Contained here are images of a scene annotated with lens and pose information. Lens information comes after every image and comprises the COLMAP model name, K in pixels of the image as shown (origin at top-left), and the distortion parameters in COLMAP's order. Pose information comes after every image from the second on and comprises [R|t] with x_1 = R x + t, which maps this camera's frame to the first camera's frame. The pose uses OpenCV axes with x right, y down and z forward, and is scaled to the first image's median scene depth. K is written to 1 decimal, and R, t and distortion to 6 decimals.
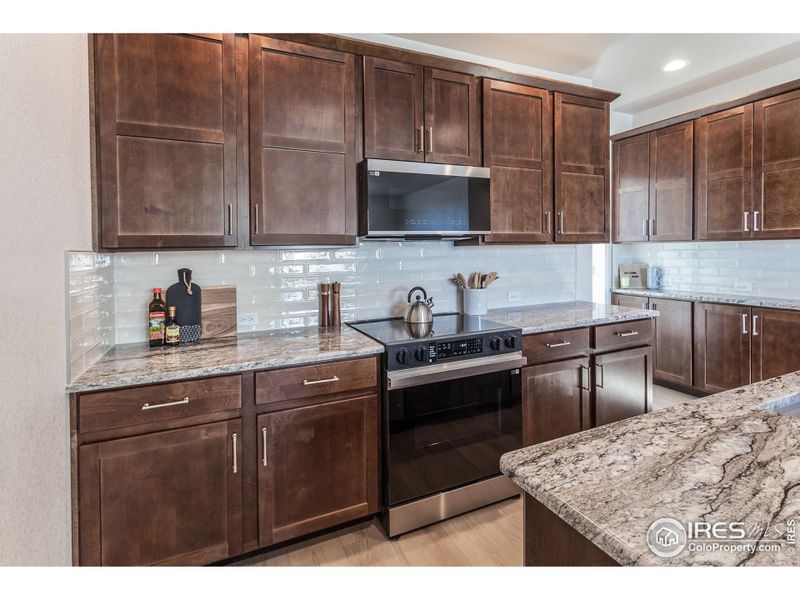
lens RADIAL K [[401.8, 0, 401.8], [0, 401.8, 254.8], [0, 0, 1]] dist [0.027822, 0.000233]
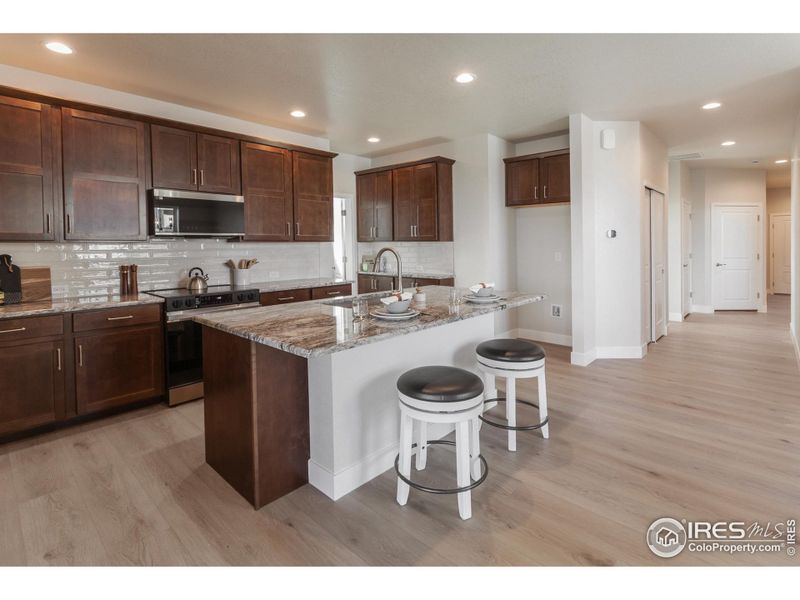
lens RADIAL K [[392.3, 0, 412.9], [0, 392.3, 261.1], [0, 0, 1]] dist [0.017508, 0.000586]
pose [[0.913784, -0.004496, 0.406176, 0.196455], [-0.006098, 0.999674, 0.024784, 0.011002], [-0.406155, -0.025124, 0.913459, -0.807824]]
